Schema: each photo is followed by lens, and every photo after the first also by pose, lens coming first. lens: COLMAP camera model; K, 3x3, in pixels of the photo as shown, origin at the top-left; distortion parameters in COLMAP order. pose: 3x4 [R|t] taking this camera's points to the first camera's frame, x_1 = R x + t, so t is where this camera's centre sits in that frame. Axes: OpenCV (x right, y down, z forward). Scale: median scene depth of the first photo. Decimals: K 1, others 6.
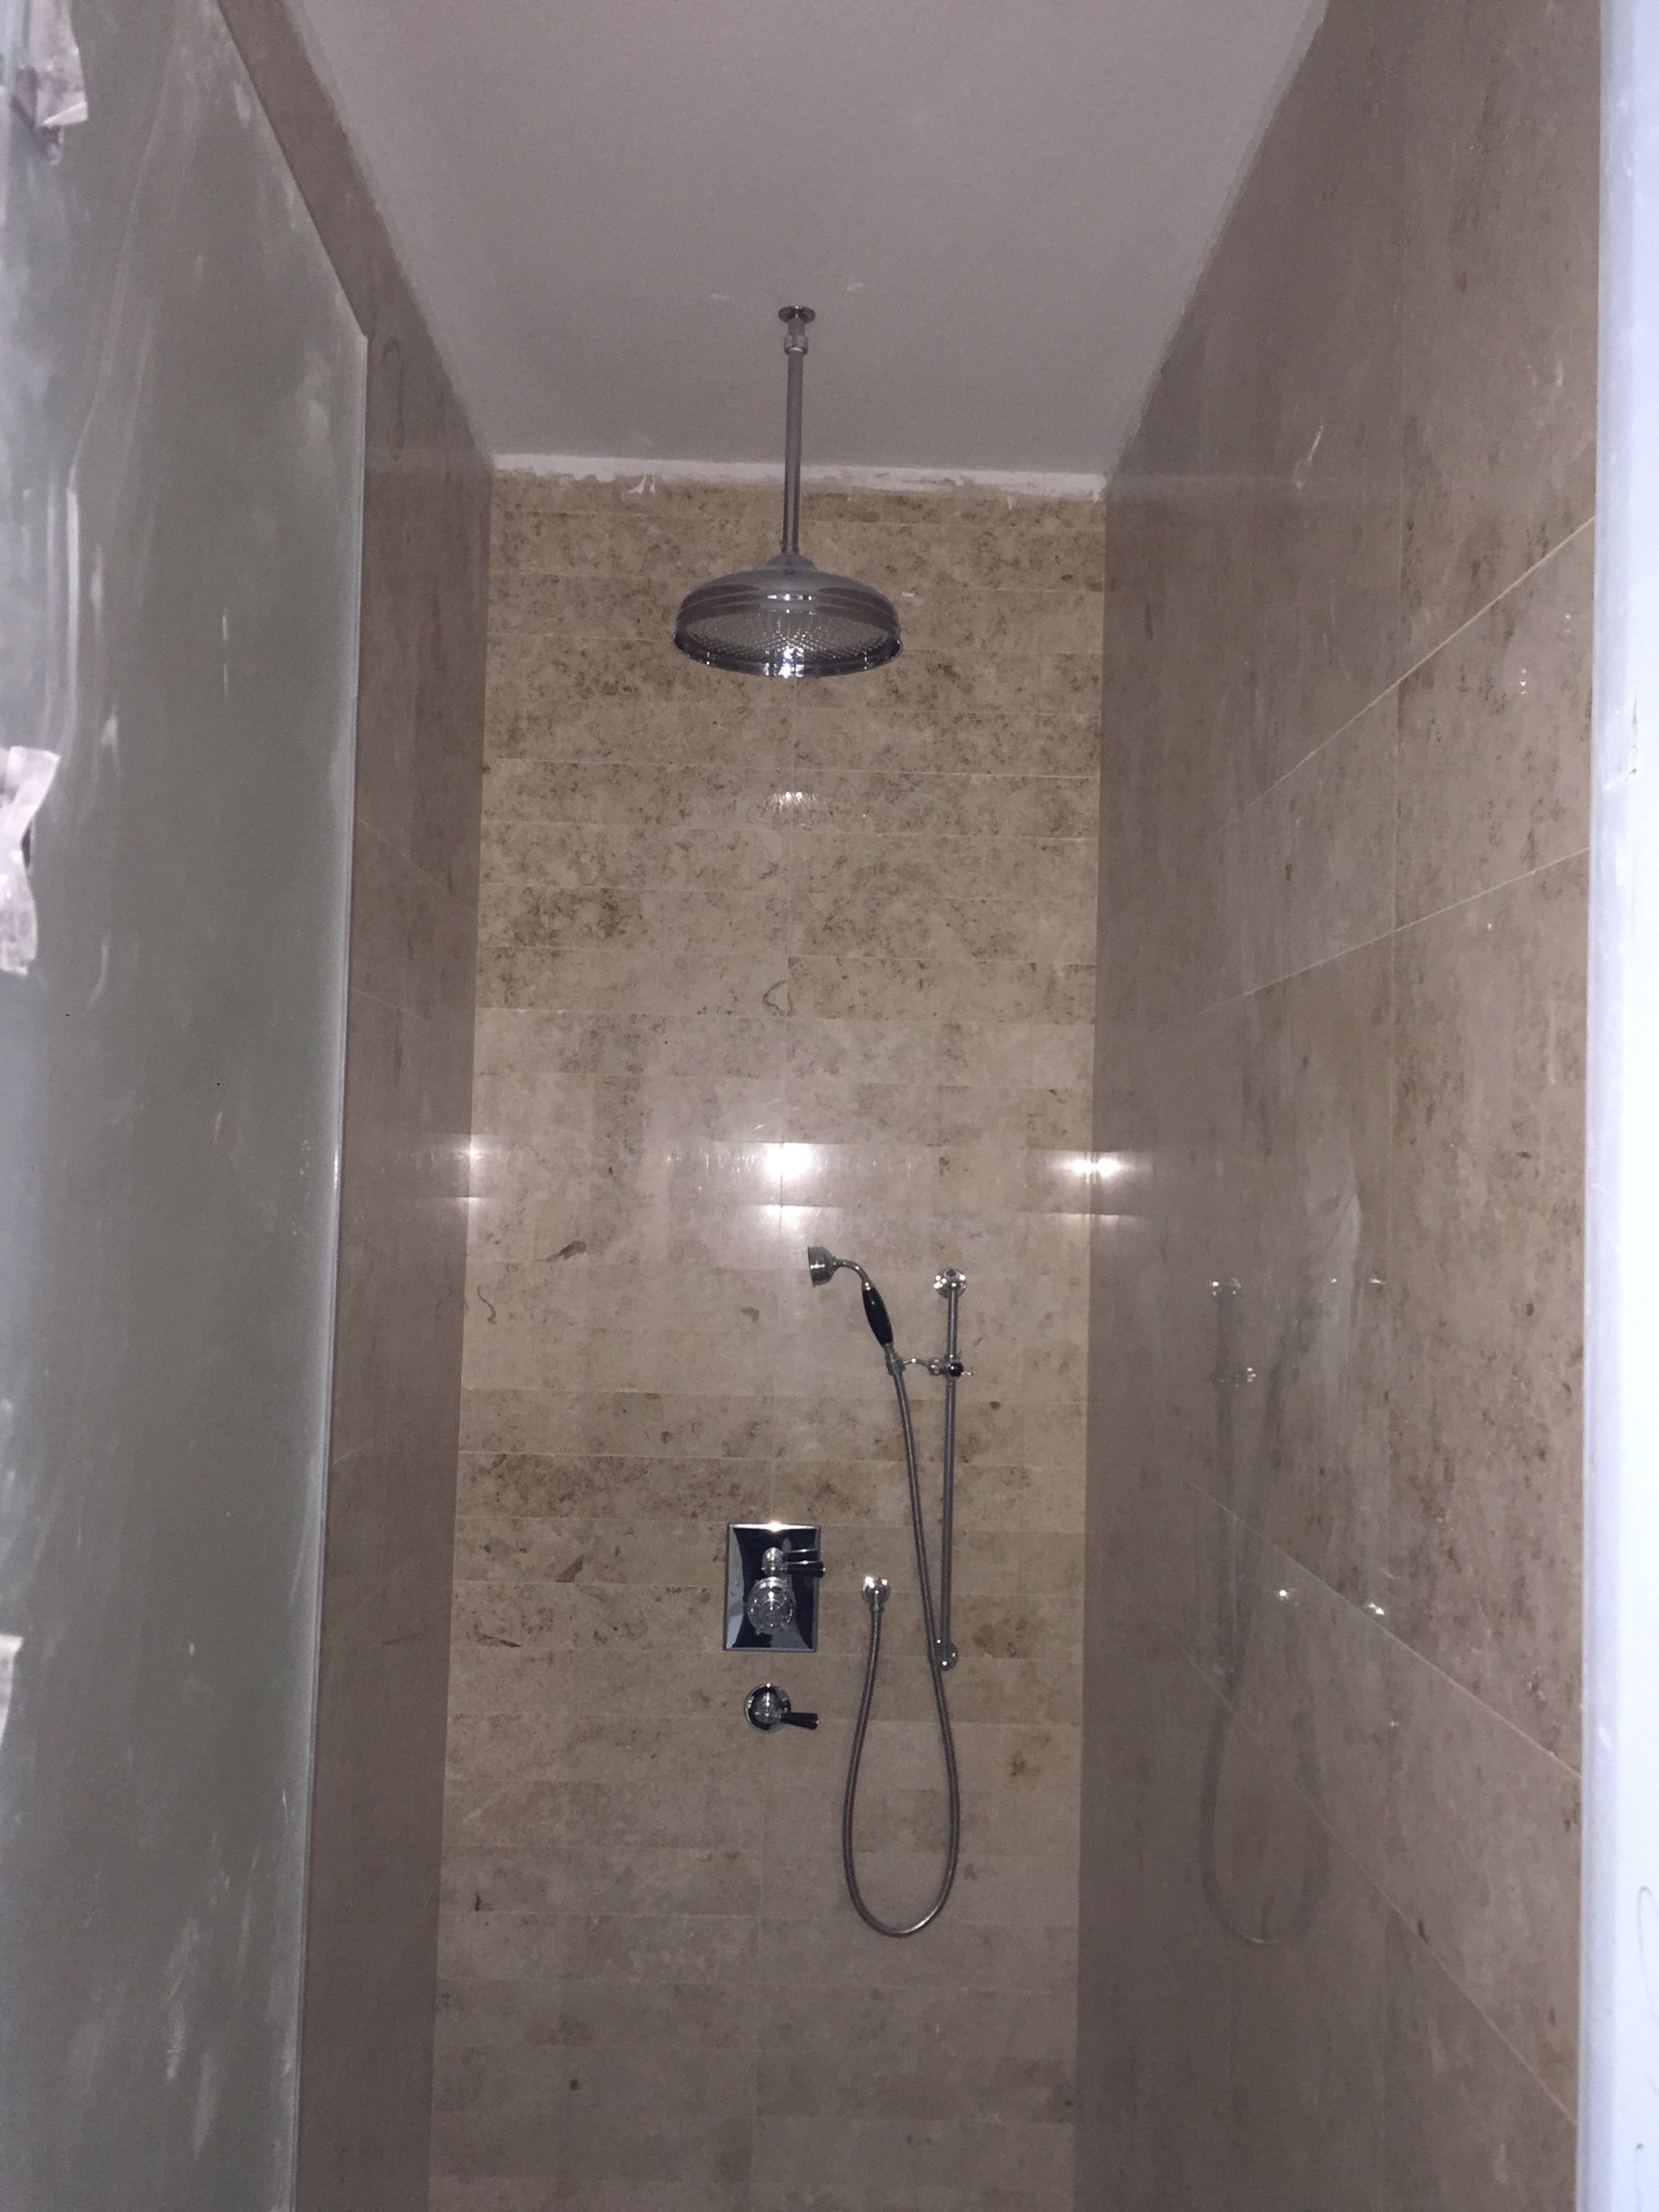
lens RADIAL K [[1912.9, 0, 831.5], [0, 1912.9, 1108.3], [0, 0, 1]] dist [0.097578, -0.141502]
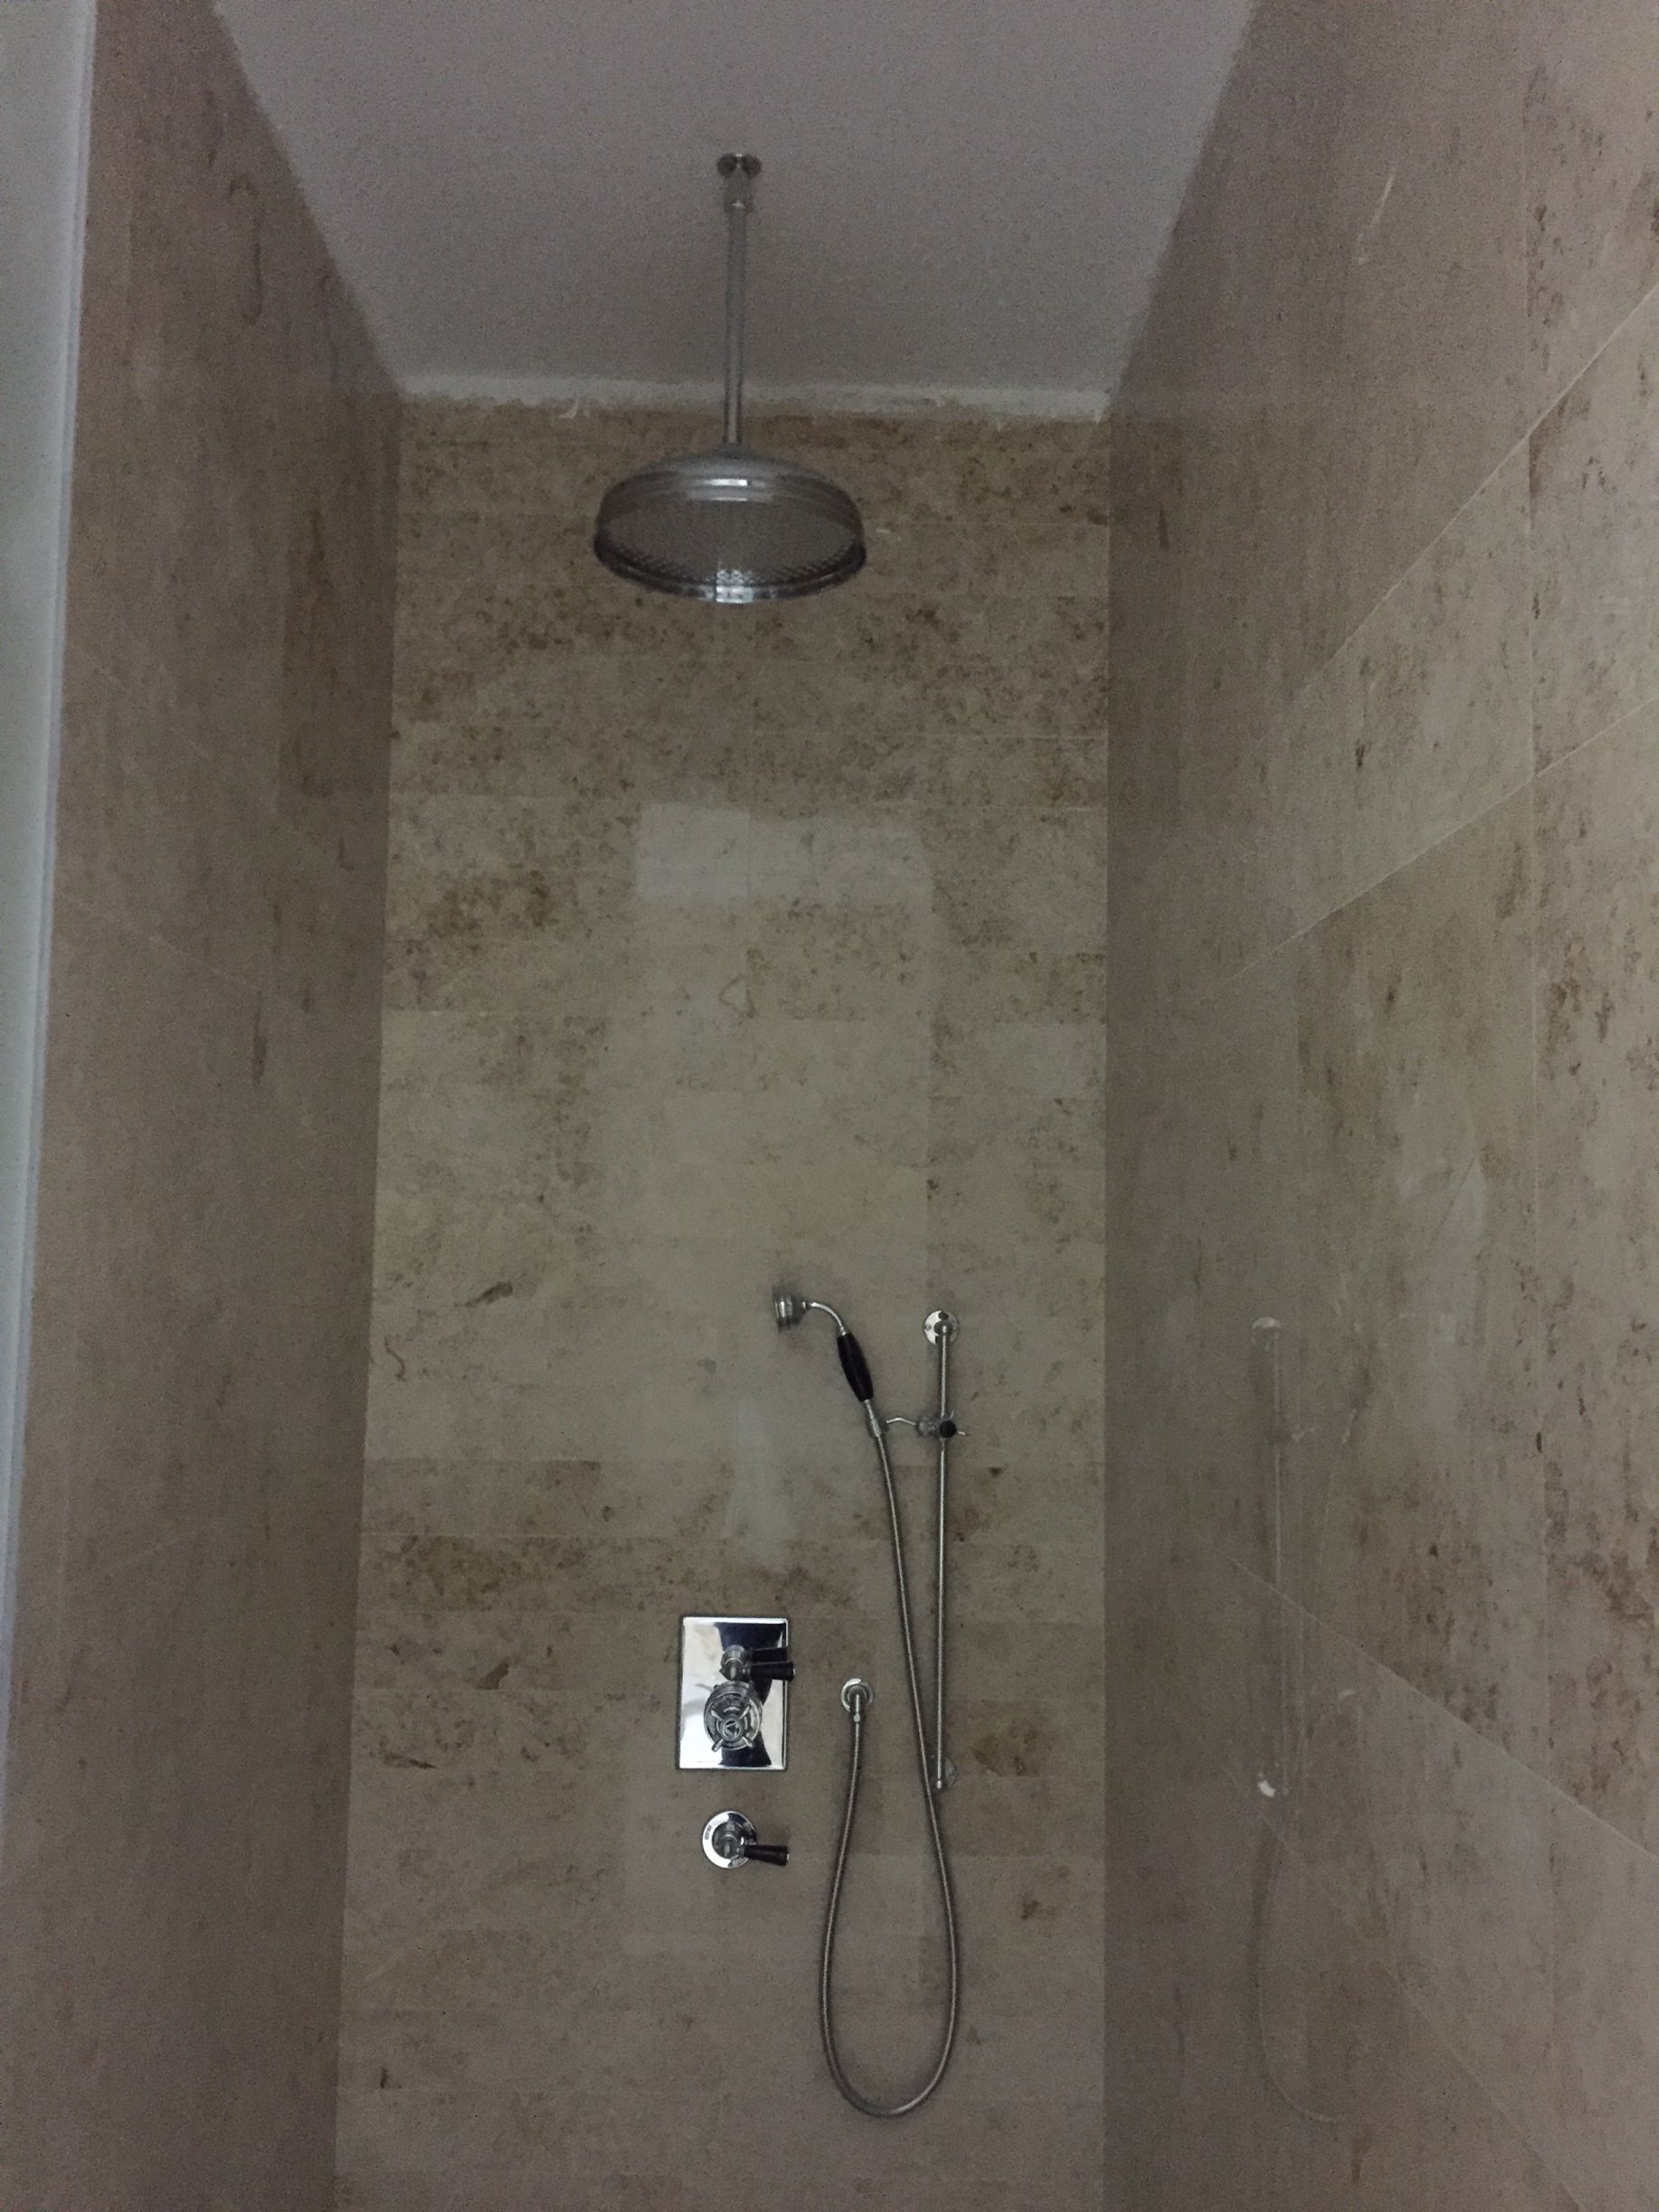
lens RADIAL K [[1912.9, 0, 826.7], [0, 1912.9, 1101.7], [0, 0, 1]] dist [0.097578, -0.141502]
pose [[0.999920, -0.010382, -0.007180, 0.018409], [0.010068, 0.999051, -0.042387, 0.026767], [0.007614, 0.042311, 0.999075, 0.146035]]
